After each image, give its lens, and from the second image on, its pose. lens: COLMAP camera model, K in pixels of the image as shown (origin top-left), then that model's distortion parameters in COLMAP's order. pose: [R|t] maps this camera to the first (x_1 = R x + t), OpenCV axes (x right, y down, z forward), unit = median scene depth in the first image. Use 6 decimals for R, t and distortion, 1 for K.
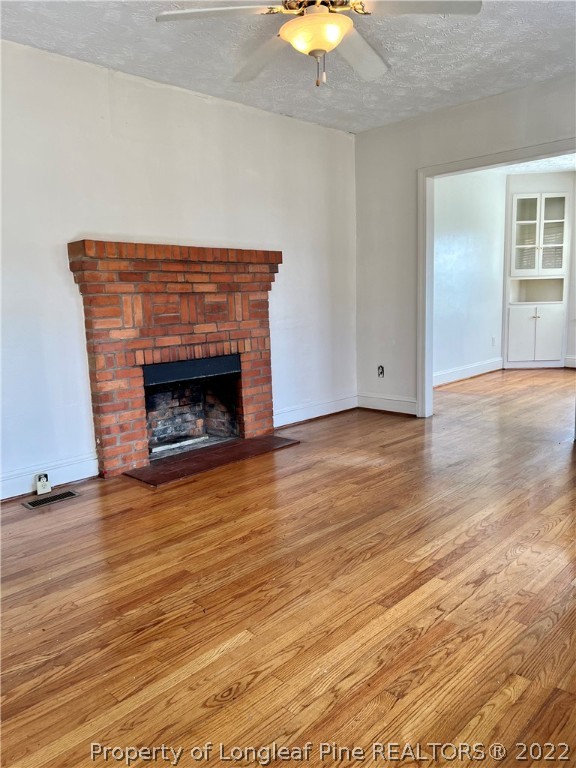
lens RADIAL K [[577.8, 0, 285.3], [0, 577.8, 384.1], [0, 0, 1]] dist [0.055947, -0.050498]
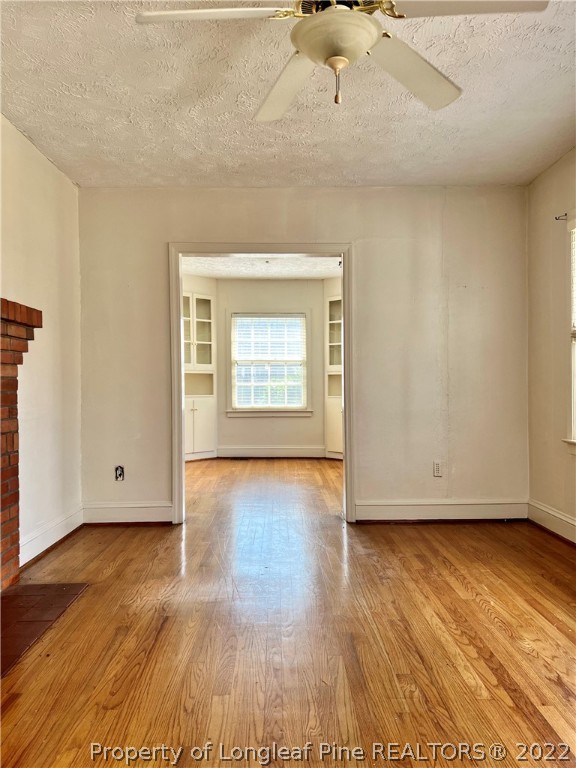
lens RADIAL K [[577.8, 0, 285.2], [0, 577.8, 384.9], [0, 0, 1]] dist [0.055947, -0.050498]
pose [[0.699701, 0.029777, 0.713815, -0.406666], [0.091082, 0.987260, -0.130465, -0.026738], [-0.708606, 0.156302, 0.688075, 0.420431]]
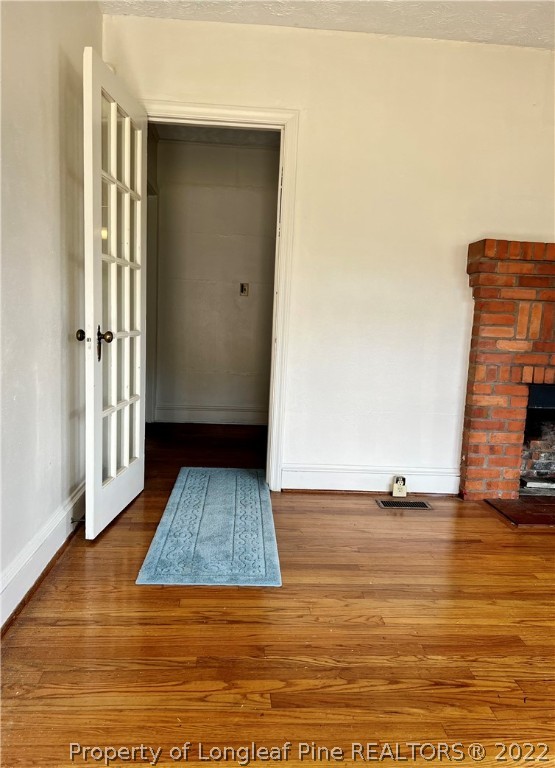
lens RADIAL K [[573.2, 0, 276.7], [0, 573.2, 385.6], [0, 0, 1]] dist [0.030785, -0.025600]
pose [[0.748103, 0.147982, -0.646871, 0.029099], [-0.170129, 0.985007, 0.028583, 0.010014], [0.641403, 0.088669, 0.762063, 0.108065]]
